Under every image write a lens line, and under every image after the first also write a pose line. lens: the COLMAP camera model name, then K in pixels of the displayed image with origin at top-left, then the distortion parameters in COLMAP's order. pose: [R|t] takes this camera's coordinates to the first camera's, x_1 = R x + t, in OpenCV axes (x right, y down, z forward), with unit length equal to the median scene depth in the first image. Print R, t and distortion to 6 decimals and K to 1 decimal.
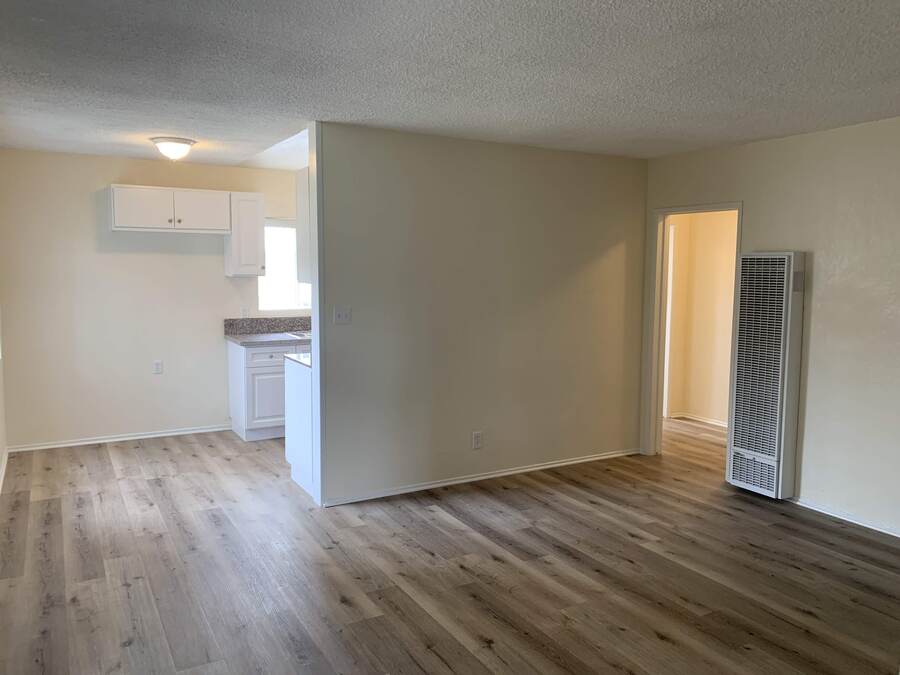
lens RADIAL K [[687.9, 0, 447.2], [0, 687.9, 329.3], [0, 0, 1]] dist [0.017673, -0.017073]
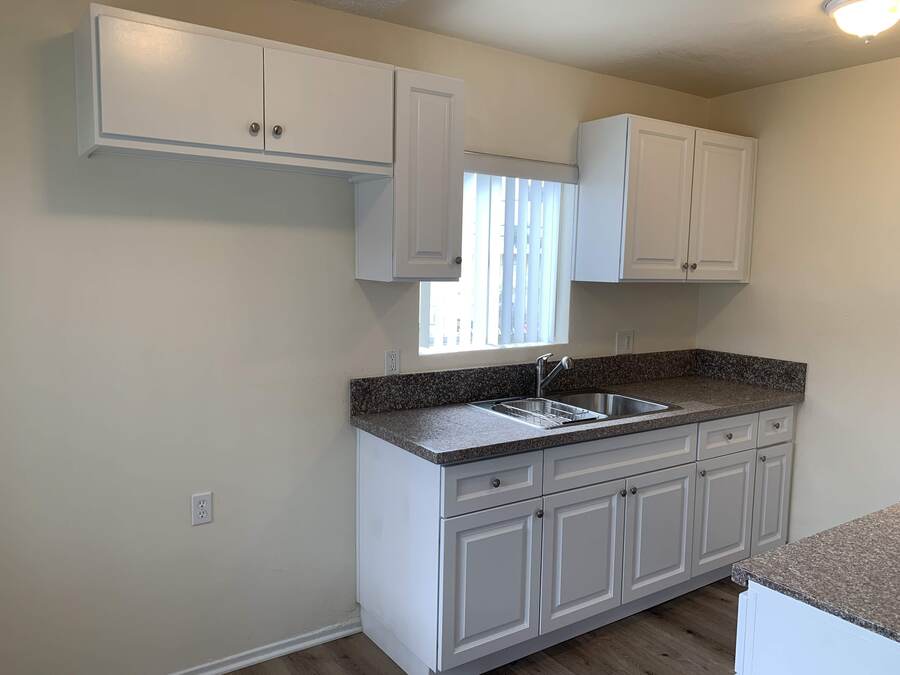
lens RADIAL K [[687.9, 0, 447.2], [0, 687.9, 329.3], [0, 0, 1]] dist [0.017673, -0.017073]
pose [[0.997269, 0.002461, 0.073810, -0.371645], [-0.002880, 0.999980, 0.005574, -0.061181], [-0.073795, -0.005771, 0.997257, 0.715850]]
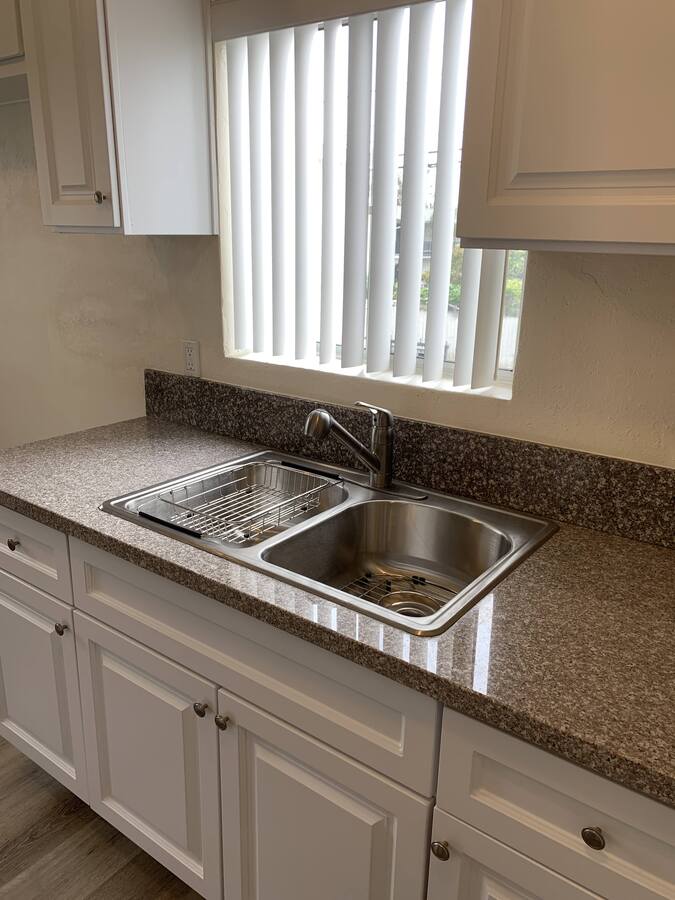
lens RADIAL K [[687.9, 0, 337.5], [0, 687.9, 450.0], [0, 0, 1]] dist [0.017673, -0.017073]
pose [[0.407233, 0.273001, -0.871568, 0.021590], [-0.104174, 0.961938, 0.252633, -0.089870], [0.907364, -0.012086, 0.420173, 1.185921]]
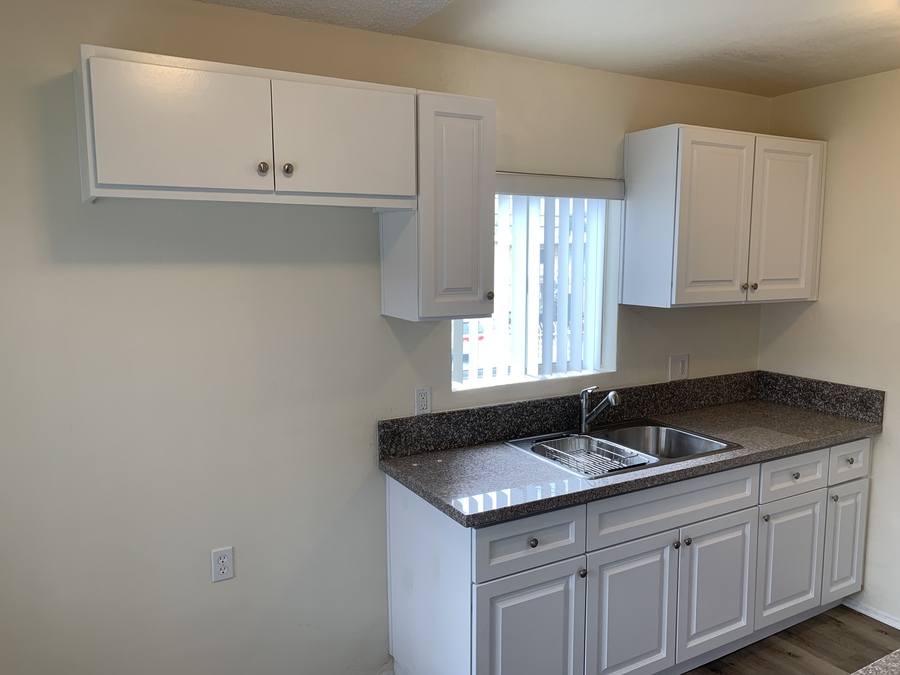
lens RADIAL K [[687.9, 0, 447.2], [0, 687.9, 329.3], [0, 0, 1]] dist [0.017673, -0.017073]
pose [[0.999937, -0.010890, -0.002767, -0.354536], [0.010947, 0.999715, 0.021210, -0.096702], [0.002535, -0.021239, 0.999771, 0.753987]]
